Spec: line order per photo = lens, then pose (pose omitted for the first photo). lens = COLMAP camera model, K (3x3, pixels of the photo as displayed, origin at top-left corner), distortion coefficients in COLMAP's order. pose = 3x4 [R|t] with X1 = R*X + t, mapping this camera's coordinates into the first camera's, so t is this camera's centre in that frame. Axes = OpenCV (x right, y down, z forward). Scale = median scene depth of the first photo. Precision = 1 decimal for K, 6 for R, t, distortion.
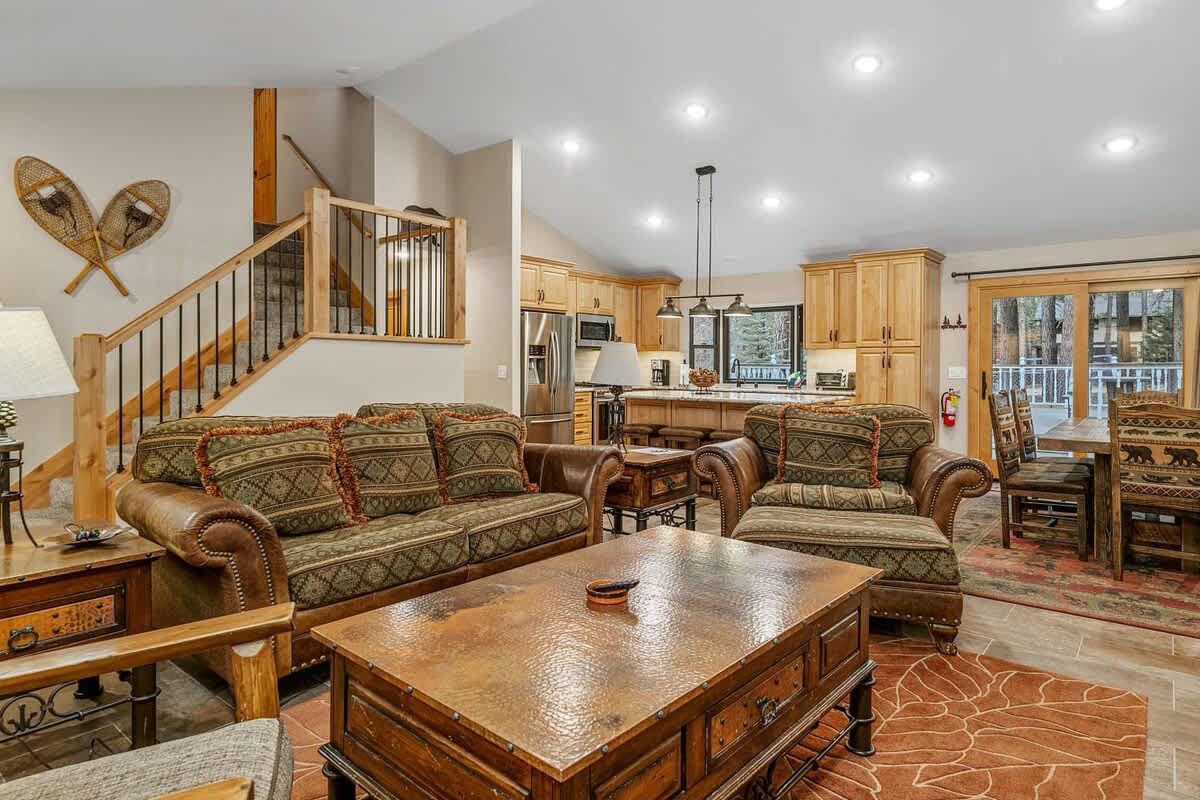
lens RADIAL K [[703.1, 0, 583.0], [0, 703.1, 374.6], [0, 0, 1]] dist [0.003753, 0.000240]
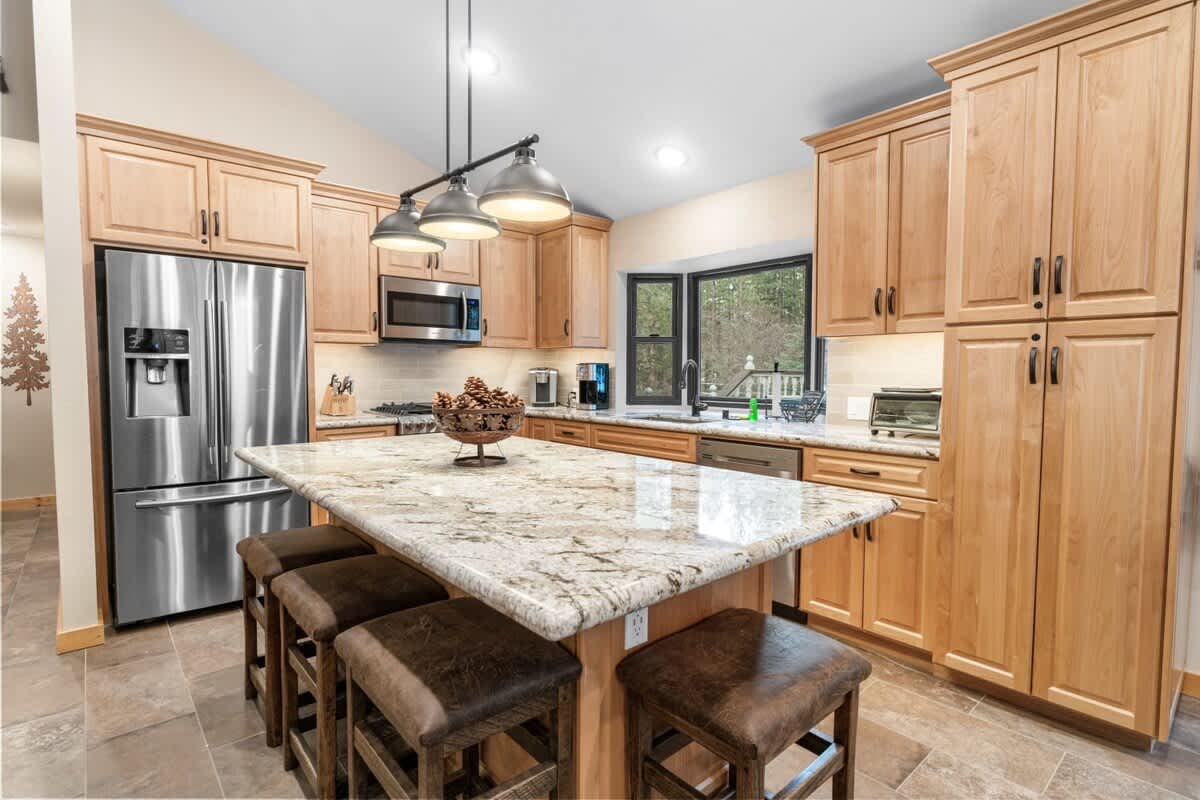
lens RADIAL K [[589.1, 0, 601.8], [0, 589.1, 400.3], [0, 0, 1]] dist [0.005373, 0.004351]
pose [[0.988605, 0.006013, -0.150416, 0.243948], [-0.000302, 0.999279, 0.037964, -0.010977], [0.150535, -0.037486, 0.987894, 0.630074]]
